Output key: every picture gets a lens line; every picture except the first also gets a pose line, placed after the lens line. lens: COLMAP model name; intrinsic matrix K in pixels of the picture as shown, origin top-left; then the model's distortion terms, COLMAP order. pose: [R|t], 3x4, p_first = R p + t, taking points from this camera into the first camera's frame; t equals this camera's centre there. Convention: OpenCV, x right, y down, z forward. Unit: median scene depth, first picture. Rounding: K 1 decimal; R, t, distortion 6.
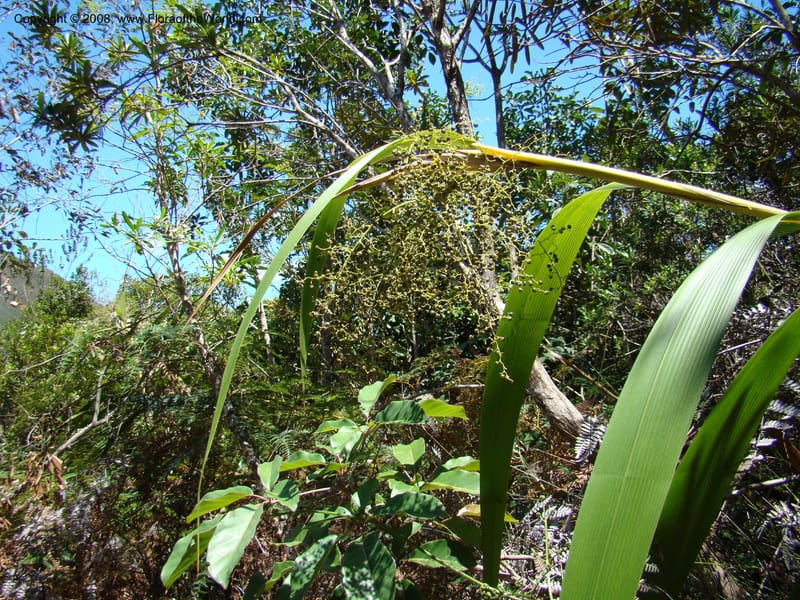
lens RADIAL K [[765.8, 0, 399.4], [0, 765.8, 305.9], [0, 0, 1]] dist [-0.131023, 0.000000]
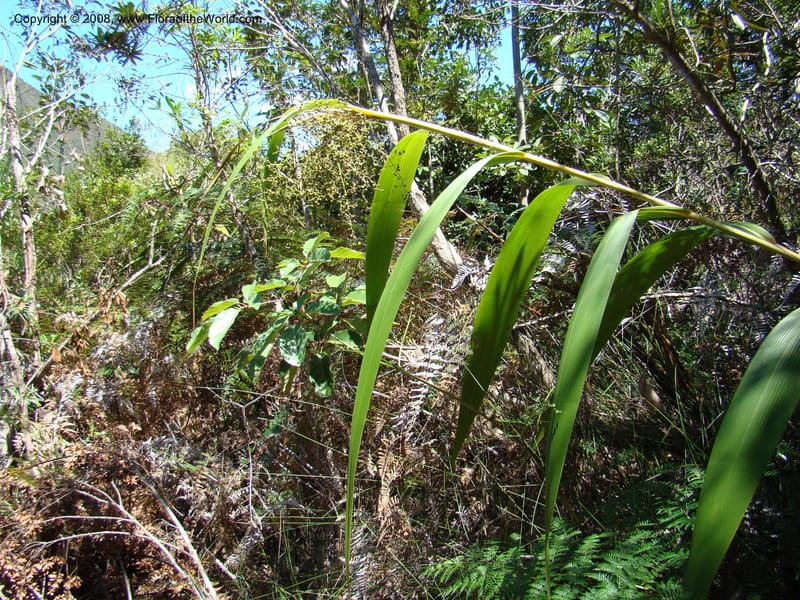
lens RADIAL K [[765.8, 0, 393.6], [0, 765.8, 304.5], [0, 0, 1]] dist [-0.131023, 0.000000]
pose [[0.997051, 0.019165, -0.074310, 0.095657], [-0.004266, 0.980659, 0.195676, -0.029209], [0.076623, -0.194782, 0.977849, -0.224225]]
